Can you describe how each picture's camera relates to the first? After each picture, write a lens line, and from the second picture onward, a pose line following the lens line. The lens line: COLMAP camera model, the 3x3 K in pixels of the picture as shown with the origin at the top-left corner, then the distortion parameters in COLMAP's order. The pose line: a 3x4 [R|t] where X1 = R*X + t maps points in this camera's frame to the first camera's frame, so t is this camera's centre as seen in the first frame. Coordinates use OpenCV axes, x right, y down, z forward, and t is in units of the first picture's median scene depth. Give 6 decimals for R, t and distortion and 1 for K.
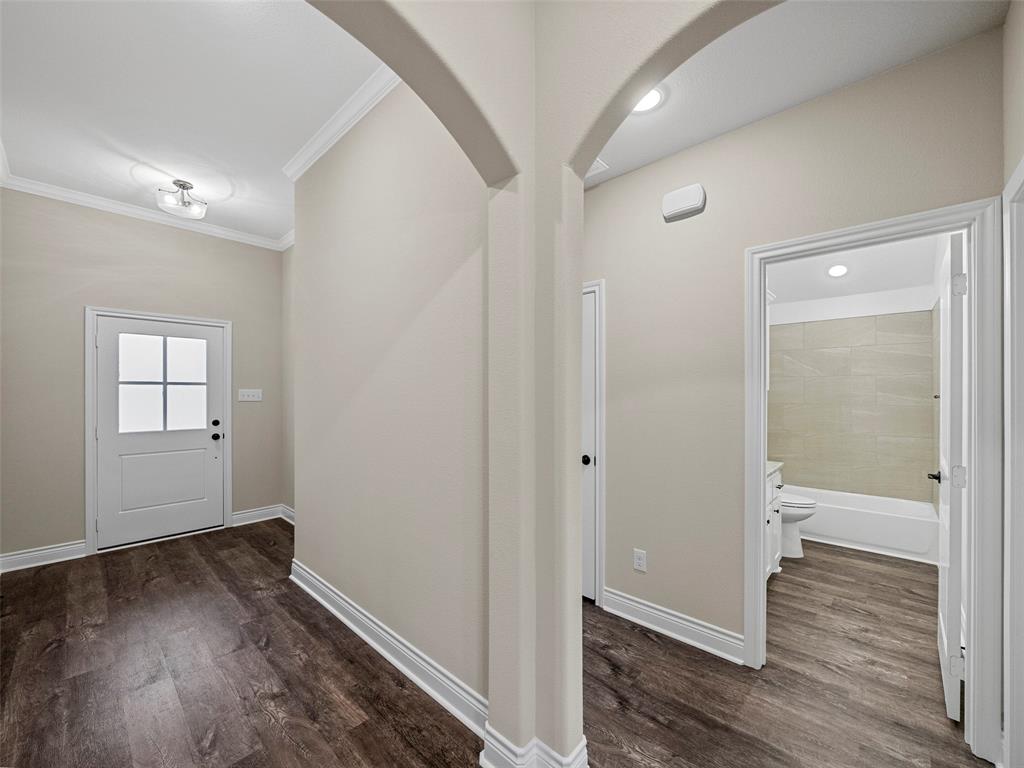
lens RADIAL K [[408.3, 0, 514.5], [0, 408.3, 391.5], [0, 0, 1]] dist [-0.005727, -0.000145]
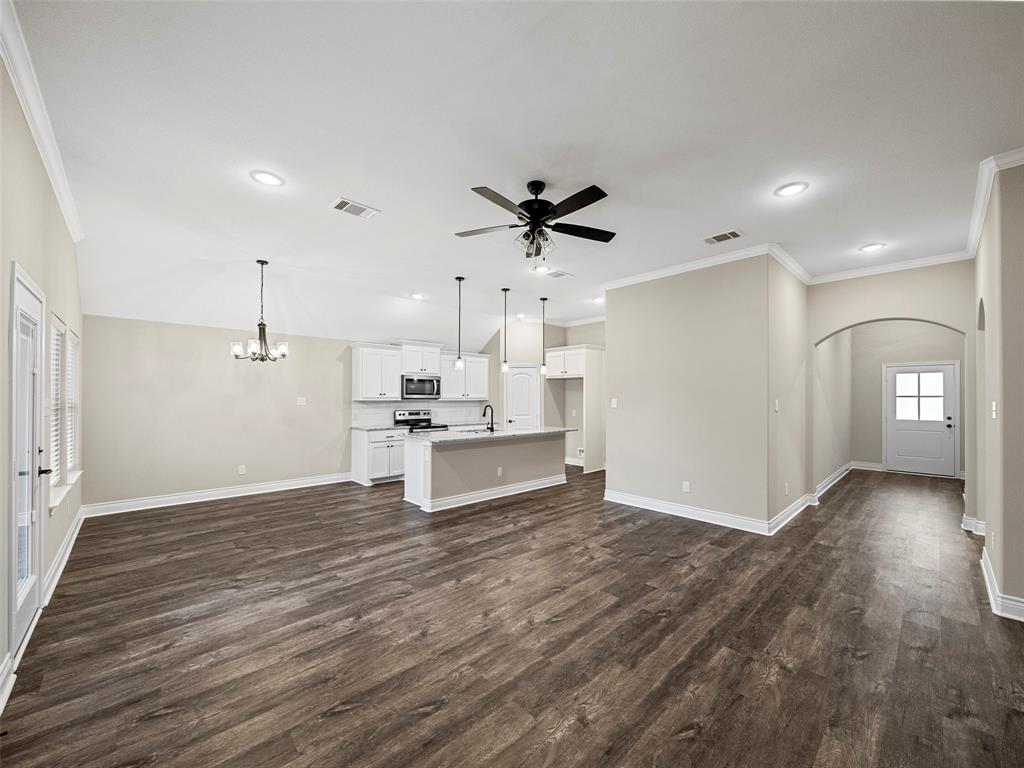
lens RADIAL K [[401.6, 0, 518.6], [0, 401.6, 394.1], [0, 0, 1]] dist [-0.006495, -0.000197]
pose [[-0.069248, -0.009105, -0.997558, 1.463105], [-0.000785, 0.999959, -0.009072, -0.015313], [0.997599, 0.000155, -0.069252, -0.983588]]
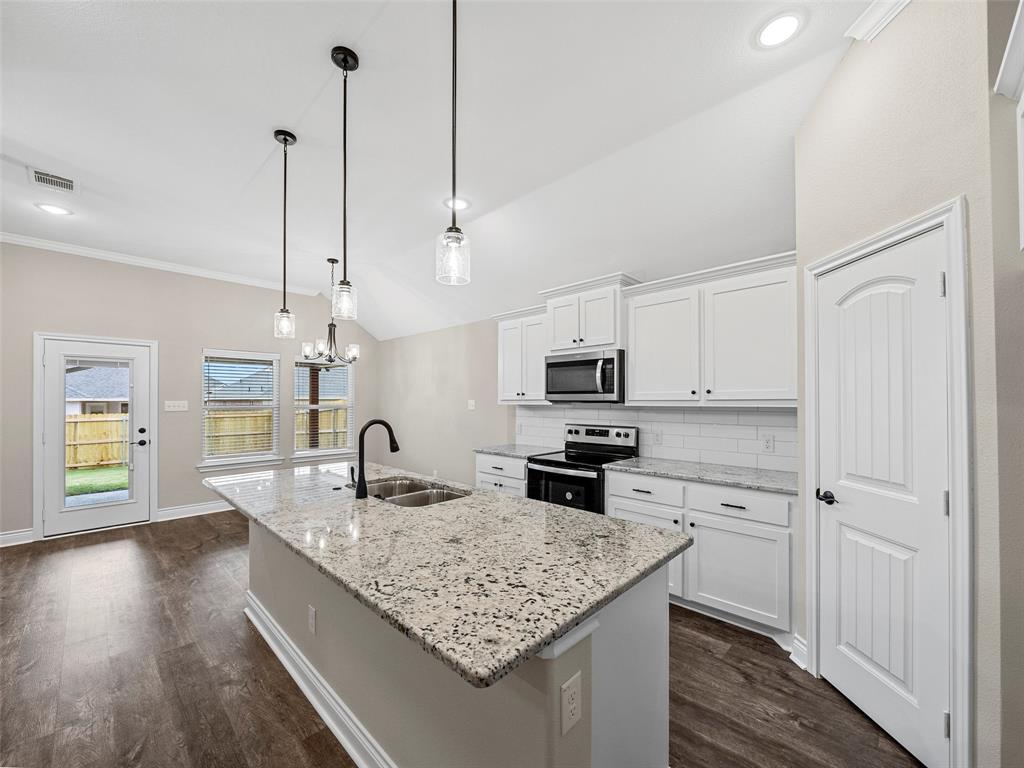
lens RADIAL K [[407.6, 0, 519.8], [0, 407.6, 396.3], [0, 0, 1]] dist [-0.007304, -0.000275]
pose [[-0.999823, 0.001030, 0.018778, -0.632805], [0.000811, 0.999931, -0.011678, -0.011448], [-0.018788, -0.011661, -0.999755, -0.589643]]
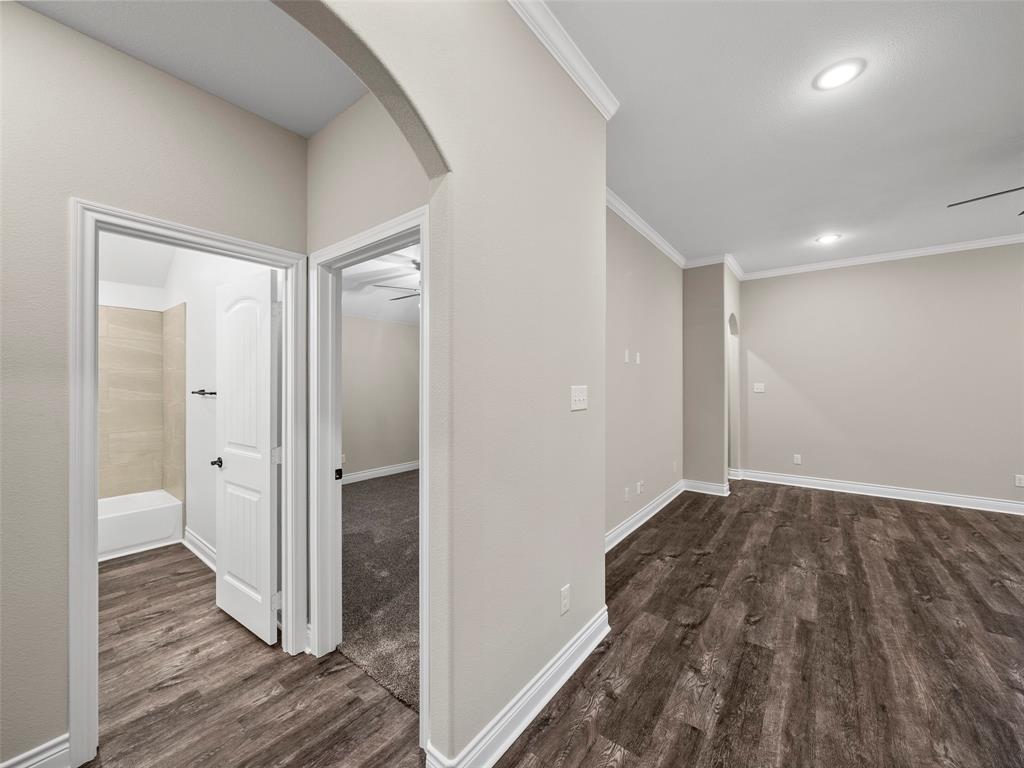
lens RADIAL K [[398.6, 0, 511.4], [0, 398.6, 380.4], [0, 0, 1]] dist [-0.005597, -0.000315]
pose [[-0.080380, 0.008340, 0.996729, -0.126698], [-0.002442, 0.999960, -0.008564, -0.011904], [-0.996761, -0.003123, -0.080357, 0.173873]]
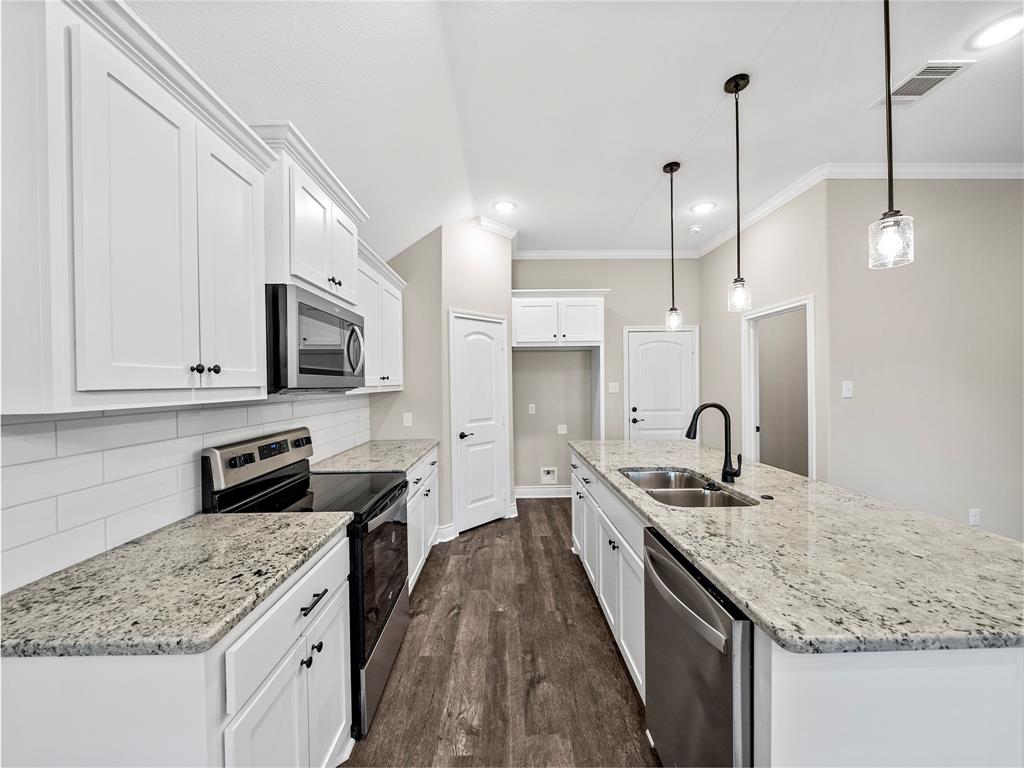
lens RADIAL K [[395.1, 0, 512.0], [0, 395.1, 385.1], [0, 0, 1]] dist [-0.005920, -0.000110]
pose [[0.687238, -0.004737, -0.726417, -0.151919], [0.012951, 0.999900, 0.005733, -0.016649], [0.726317, -0.013348, 0.687231, -1.897959]]
